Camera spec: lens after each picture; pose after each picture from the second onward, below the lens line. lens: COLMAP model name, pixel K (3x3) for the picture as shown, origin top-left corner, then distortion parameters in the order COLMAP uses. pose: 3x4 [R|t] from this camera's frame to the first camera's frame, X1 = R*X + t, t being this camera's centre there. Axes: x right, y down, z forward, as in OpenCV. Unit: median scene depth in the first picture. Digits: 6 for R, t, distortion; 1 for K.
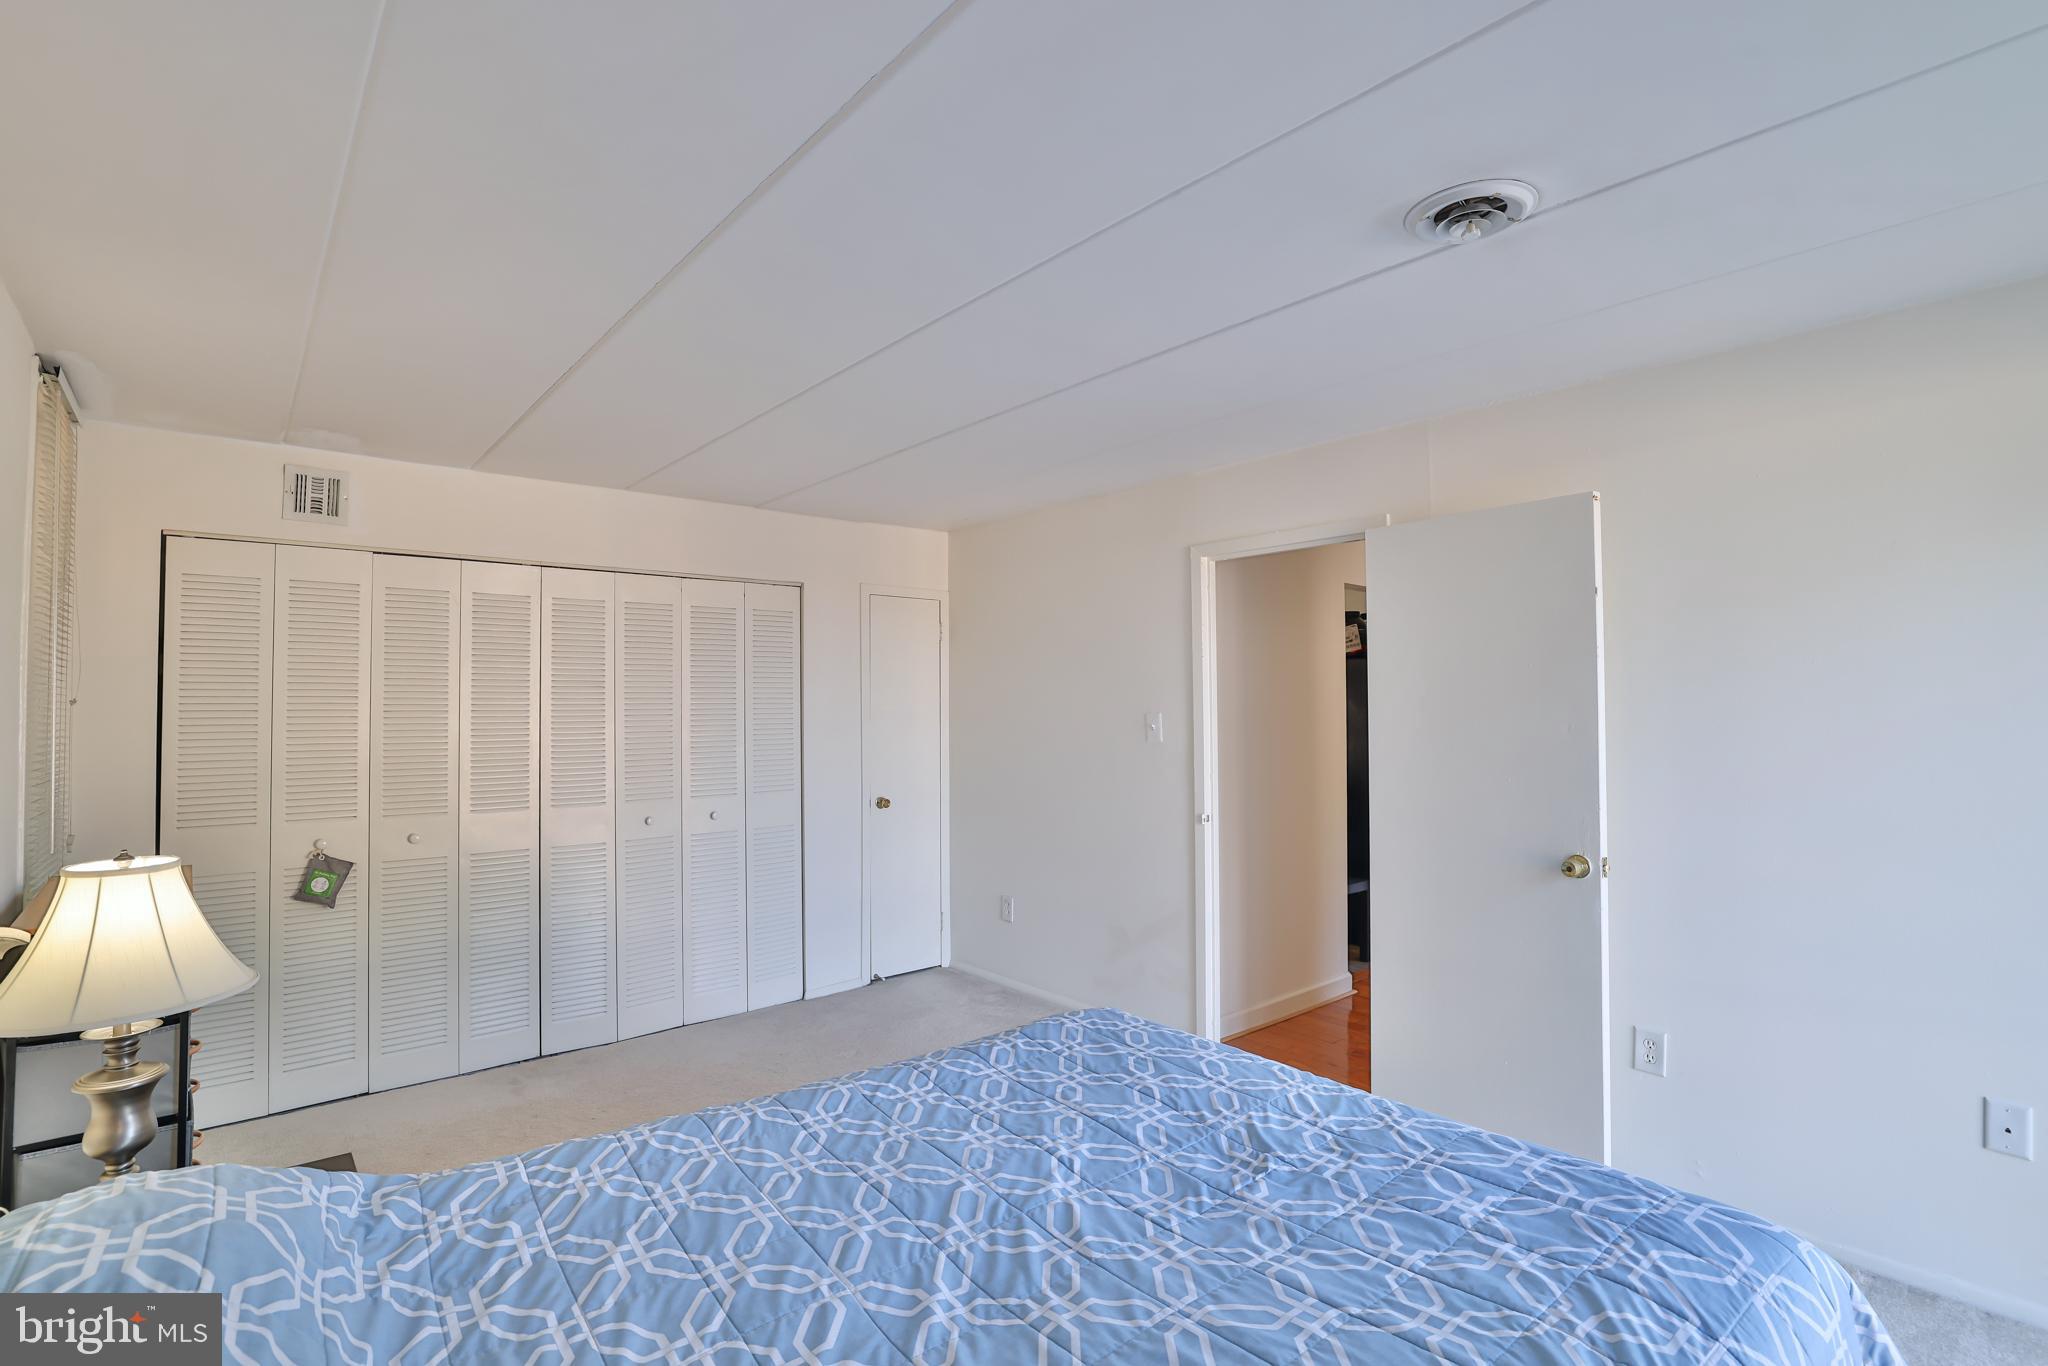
lens RADIAL K [[947.7, 0, 1018.3], [0, 947.7, 671.2], [0, 0, 1]] dist [-0.045908, 0.019050]
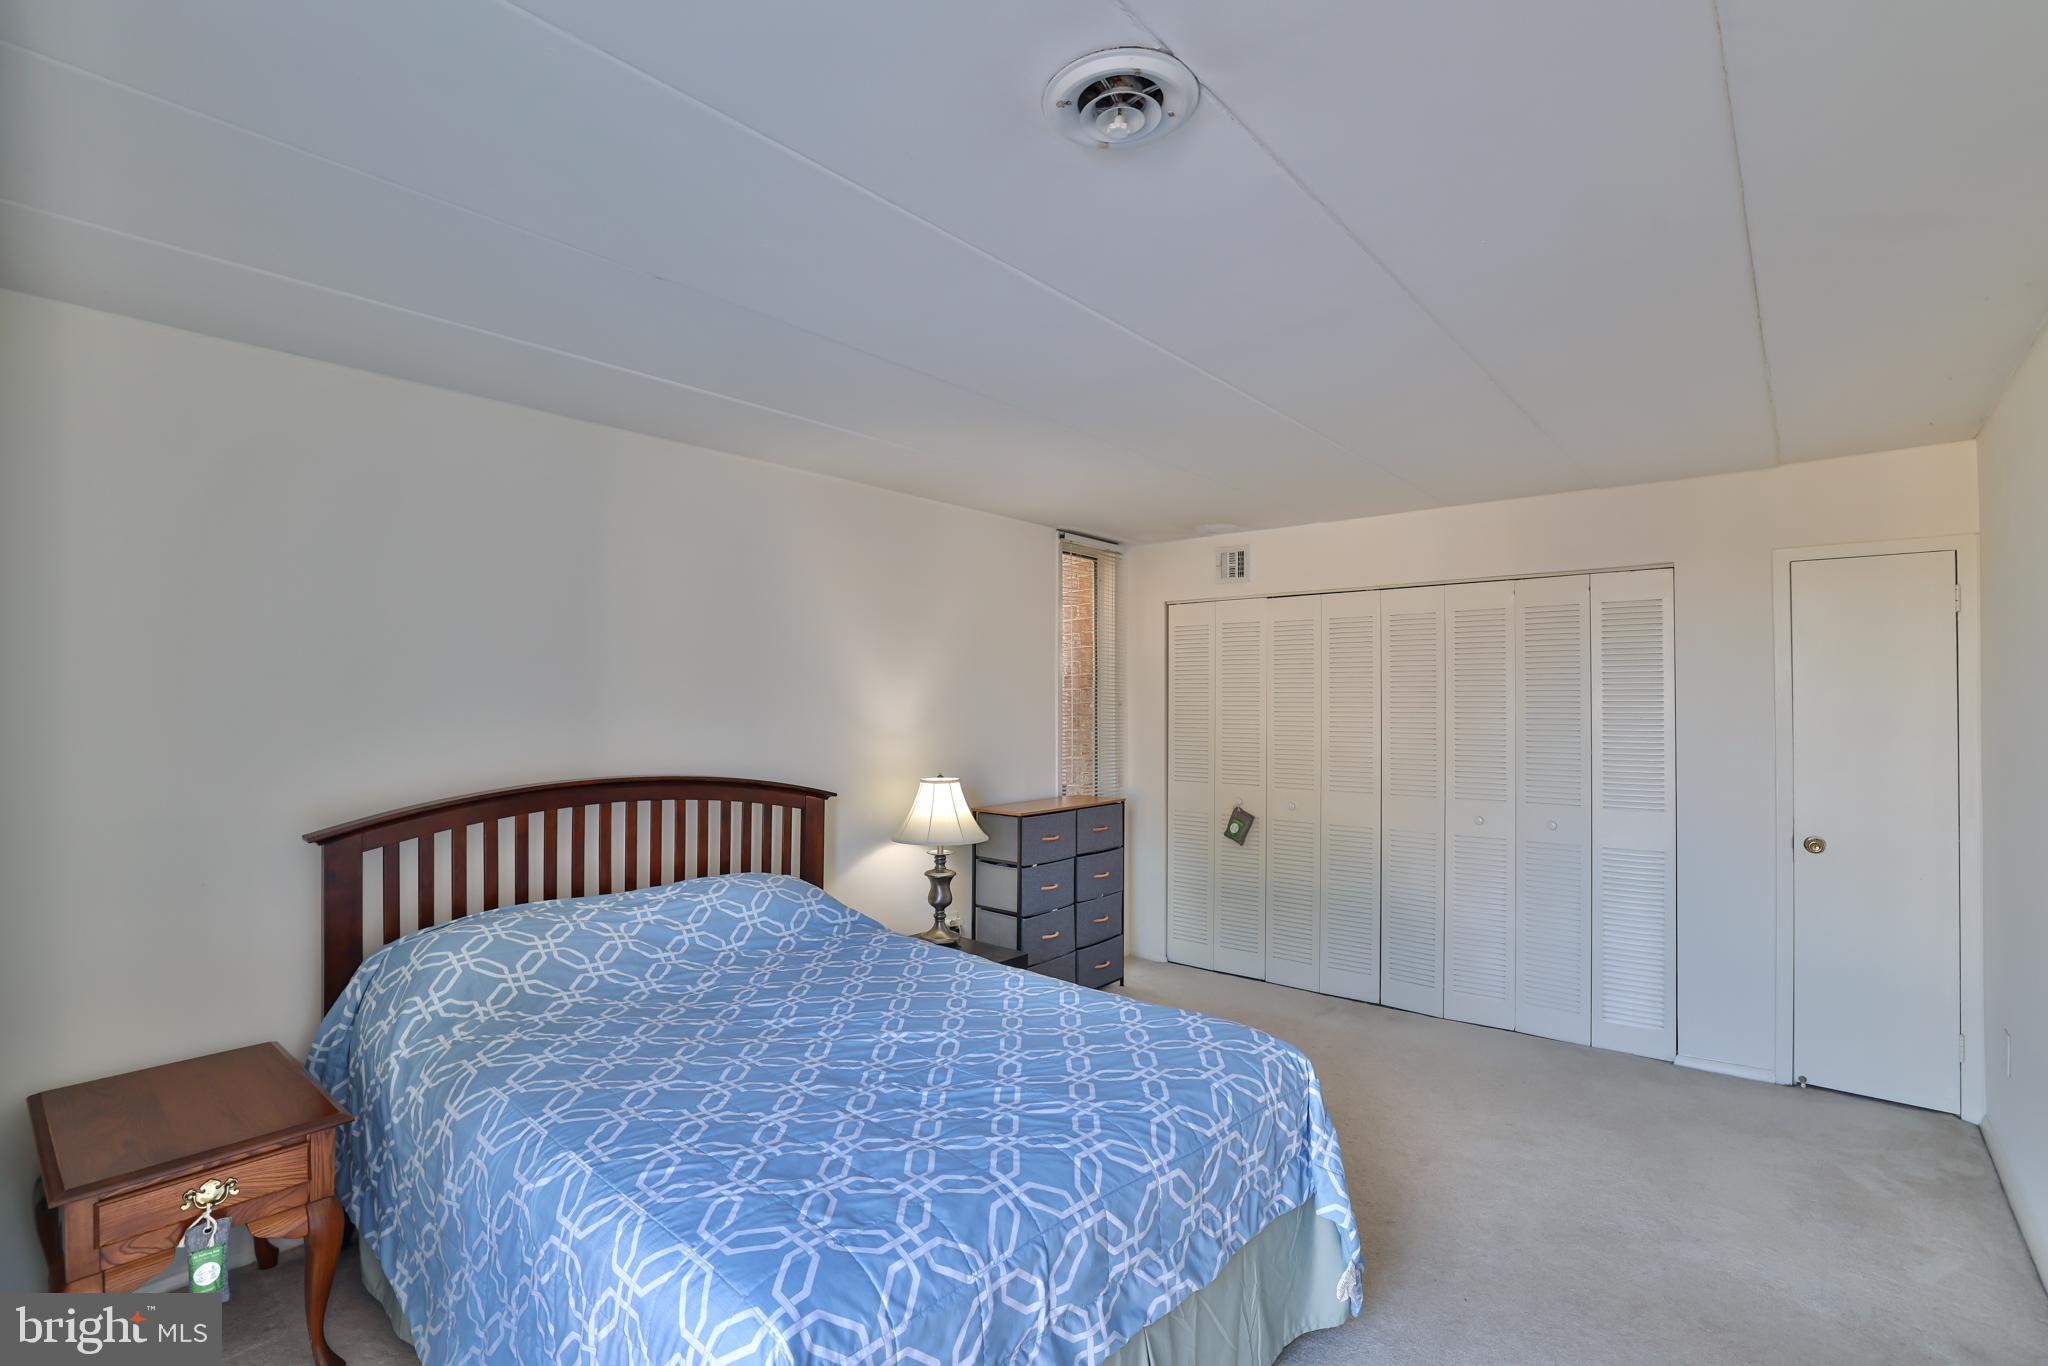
lens RADIAL K [[947.7, 0, 1018.3], [0, 947.7, 671.2], [0, 0, 1]] dist [-0.045908, 0.019050]
pose [[0.162730, -0.025215, -0.986348, 0.643004], [0.031288, 0.999303, -0.020384, 0.000427], [0.986174, -0.027544, 0.163406, 0.392910]]
